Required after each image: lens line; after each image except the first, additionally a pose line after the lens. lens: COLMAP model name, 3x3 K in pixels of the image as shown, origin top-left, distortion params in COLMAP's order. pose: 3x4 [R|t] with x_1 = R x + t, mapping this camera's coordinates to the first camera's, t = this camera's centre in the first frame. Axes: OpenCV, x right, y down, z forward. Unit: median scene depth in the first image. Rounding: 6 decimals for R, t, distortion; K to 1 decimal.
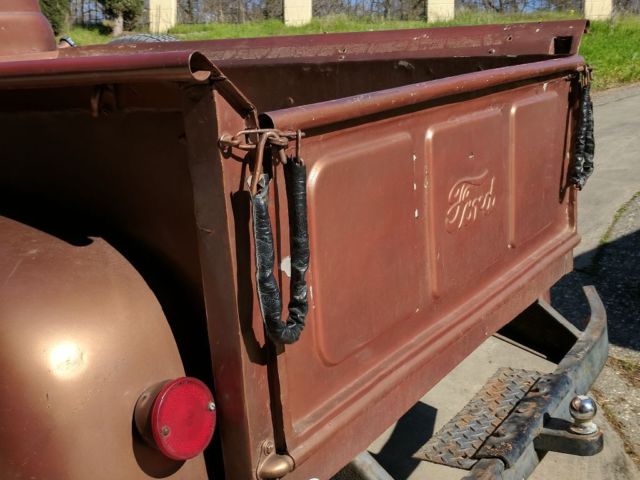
lens RADIAL K [[811.6, 0, 320.0], [0, 811.6, 240.0], [0, 0, 1]] dist [0.014844, -0.010509]
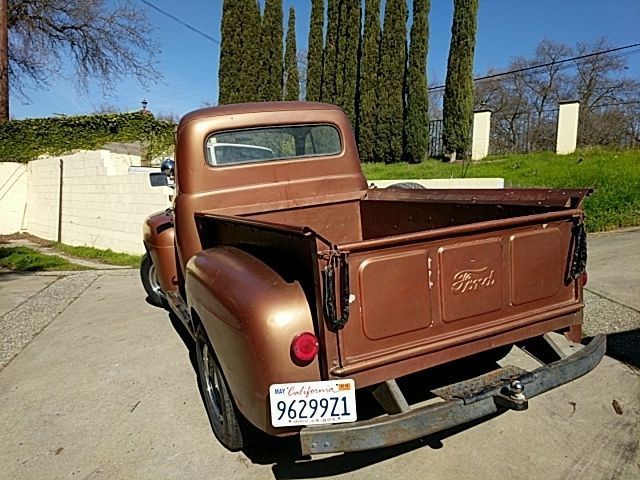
lens RADIAL K [[477.3, 0, 320.0], [0, 477.3, 240.0], [0, 0, 1]] dist [-0.001702, -0.001771]
pose [[0.855520, 0.063625, -0.513845, 0.472110], [-0.100044, 0.994032, -0.043484, -0.058082], [0.508012, 0.088609, 0.856780, -0.307527]]
